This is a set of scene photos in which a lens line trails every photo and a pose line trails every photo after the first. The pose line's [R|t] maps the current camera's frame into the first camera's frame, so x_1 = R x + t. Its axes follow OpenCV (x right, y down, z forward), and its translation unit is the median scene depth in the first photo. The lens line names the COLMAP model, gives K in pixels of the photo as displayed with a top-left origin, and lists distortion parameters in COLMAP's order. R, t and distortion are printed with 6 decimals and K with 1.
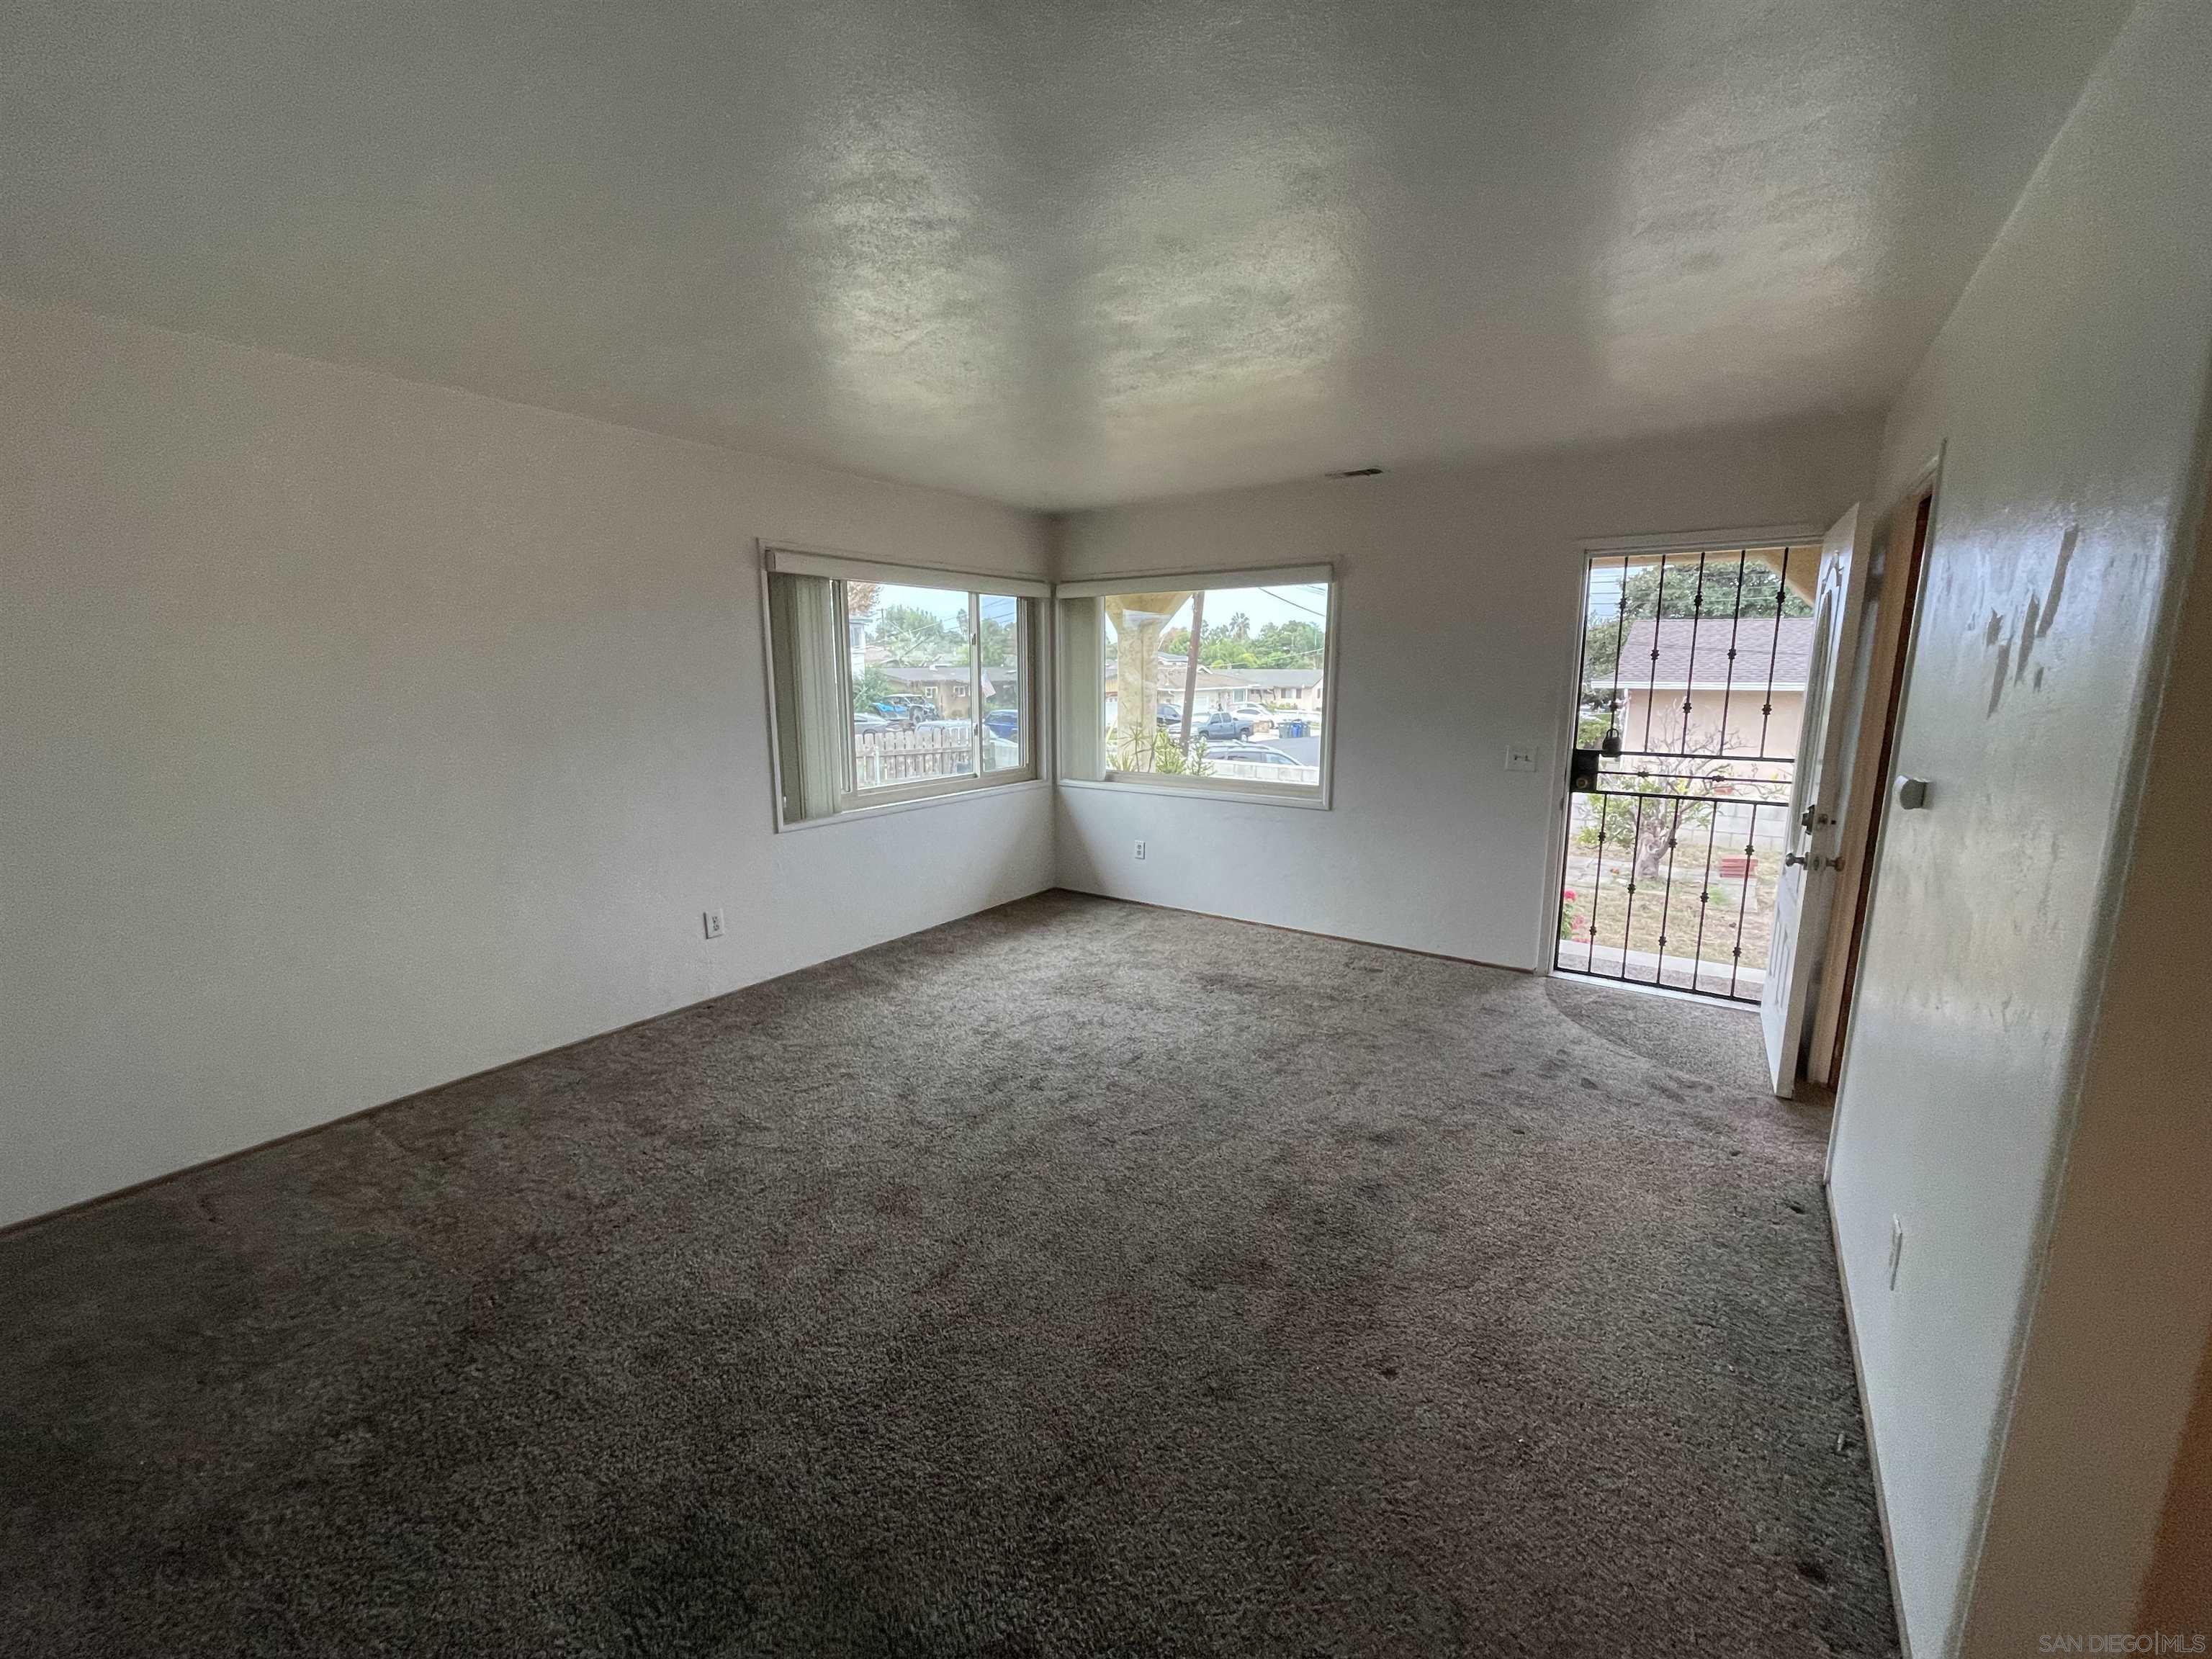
lens RADIAL K [[887.5, 0, 1103.6], [0, 887.5, 822.8], [0, 0, 1]] dist [-0.000102, 0.000313]
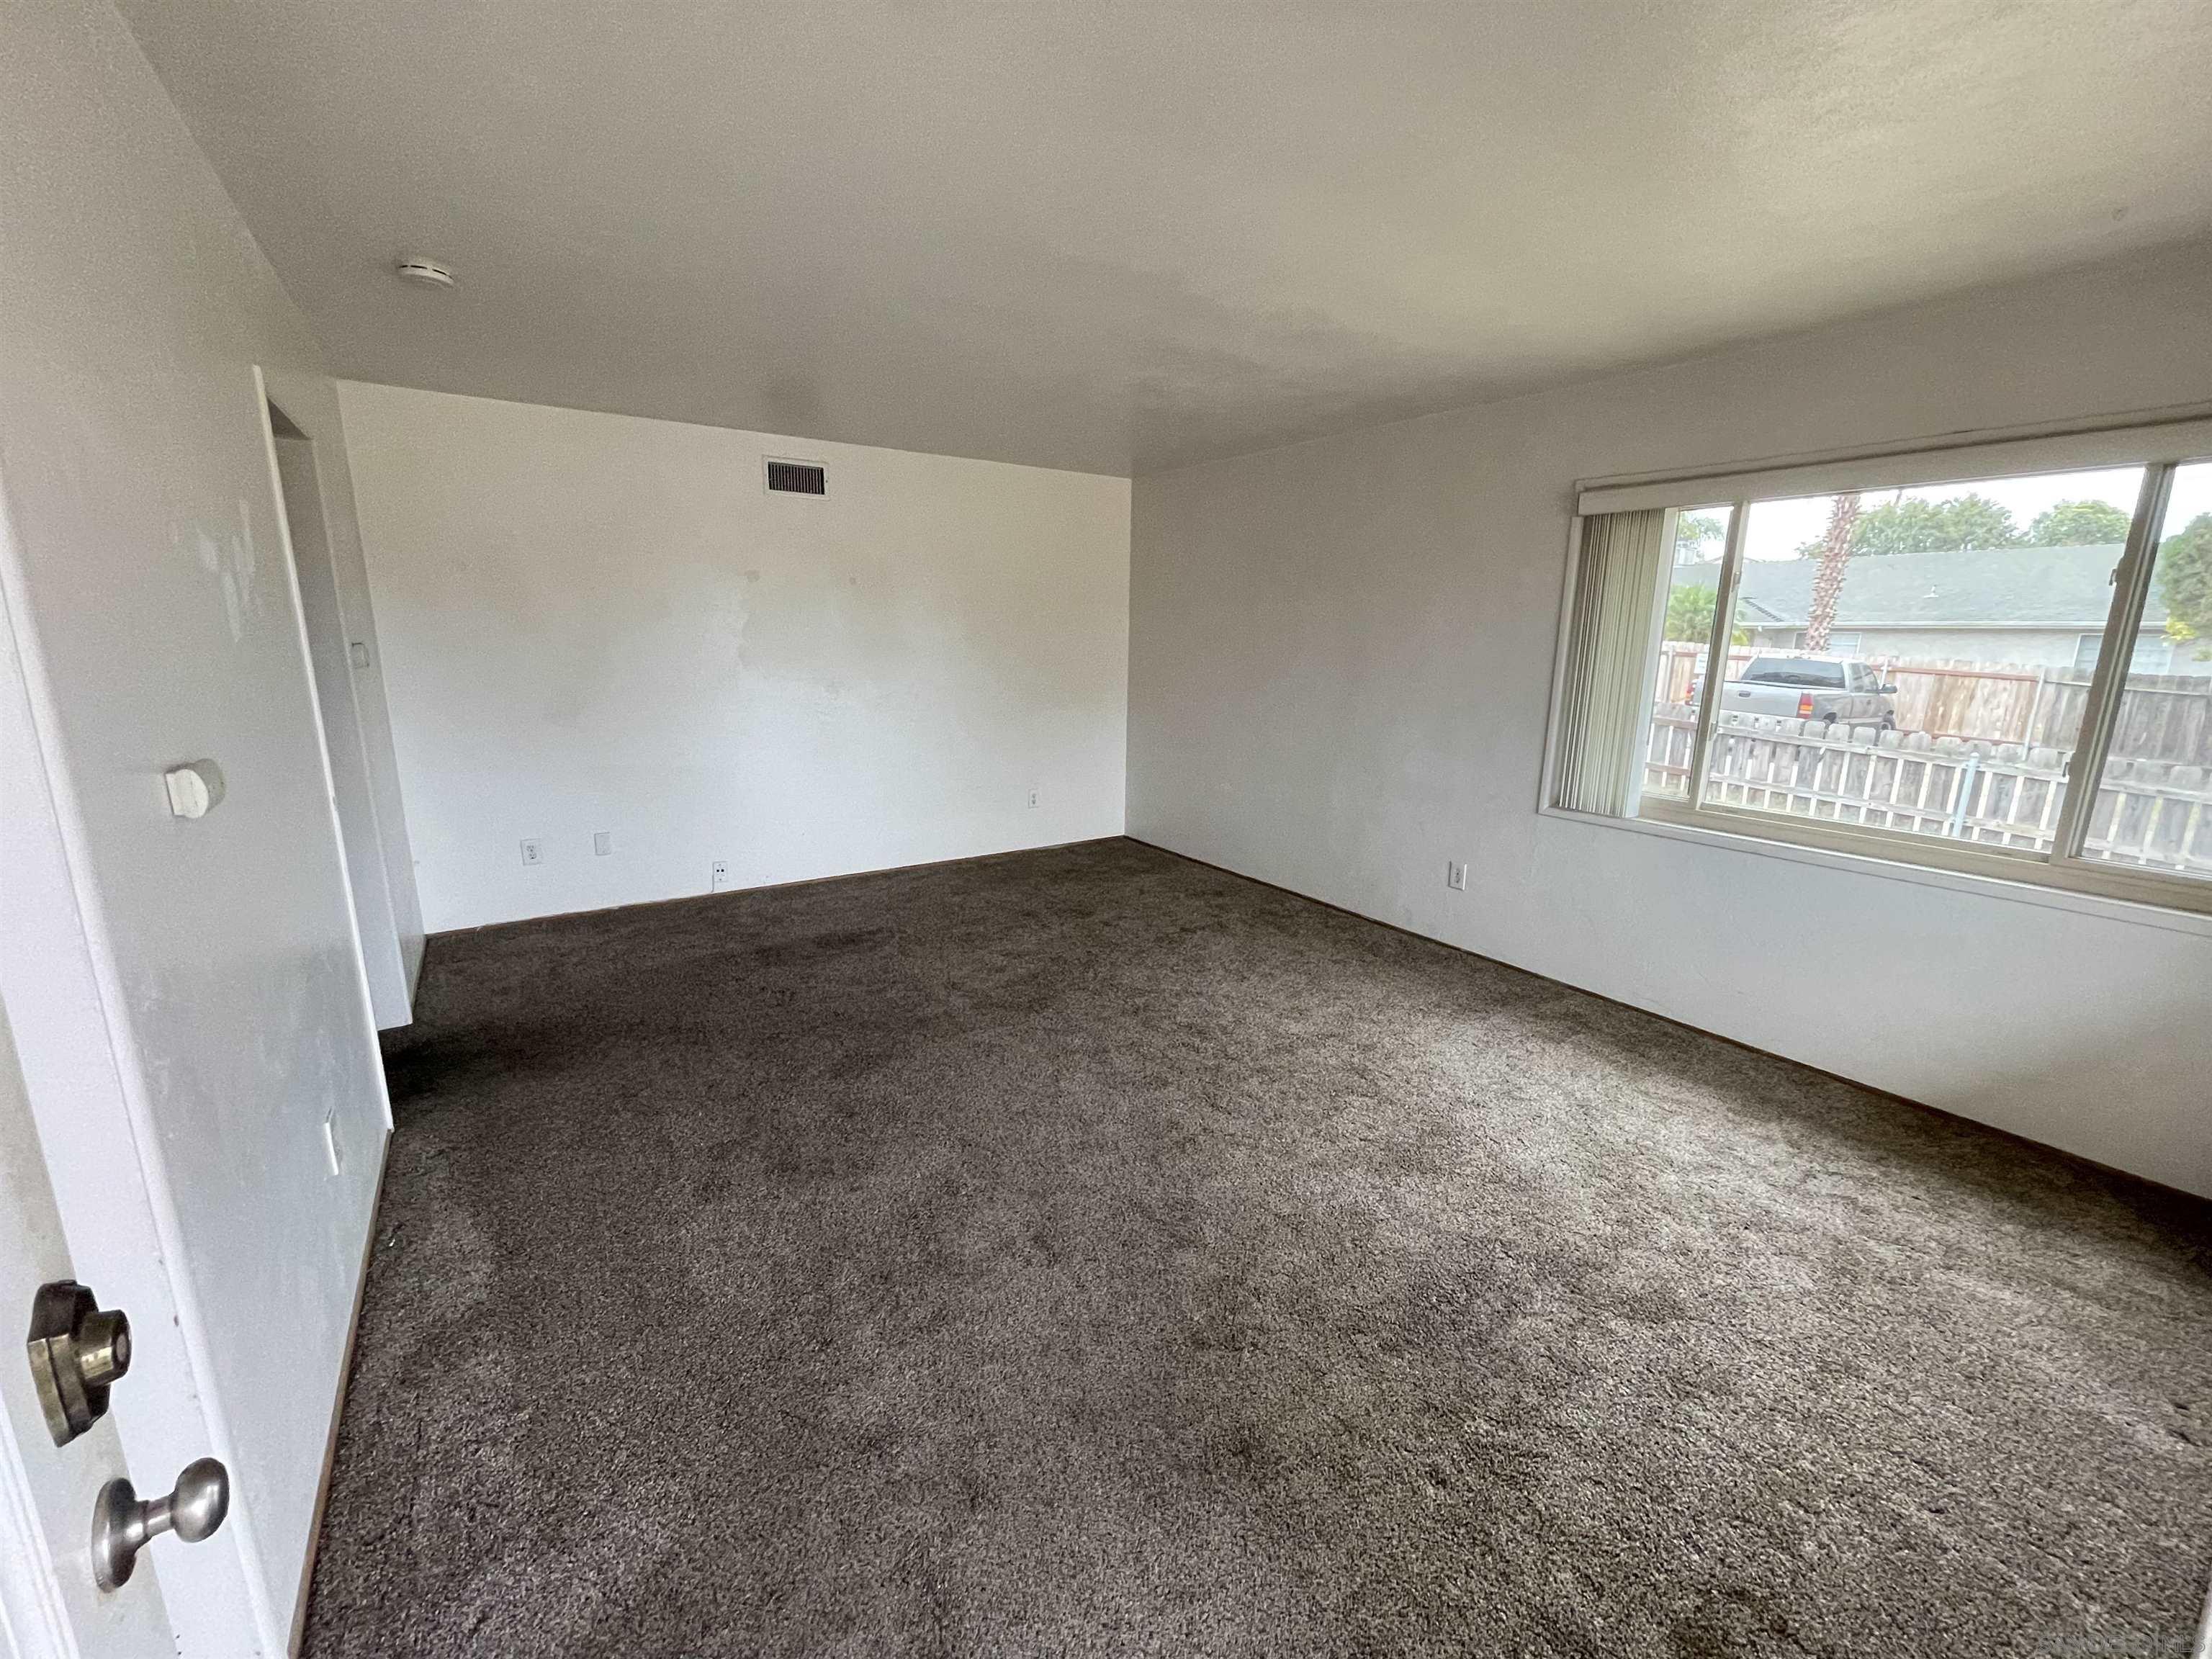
lens RADIAL K [[887.5, 0, 1103.6], [0, 887.5, 822.8], [0, 0, 1]] dist [-0.000102, 0.000313]
pose [[-0.356707, 0.190934, -0.914497, 0.615929], [-0.177551, 0.947195, 0.267015, -0.142664], [0.917189, 0.257616, -0.303970, 0.878976]]
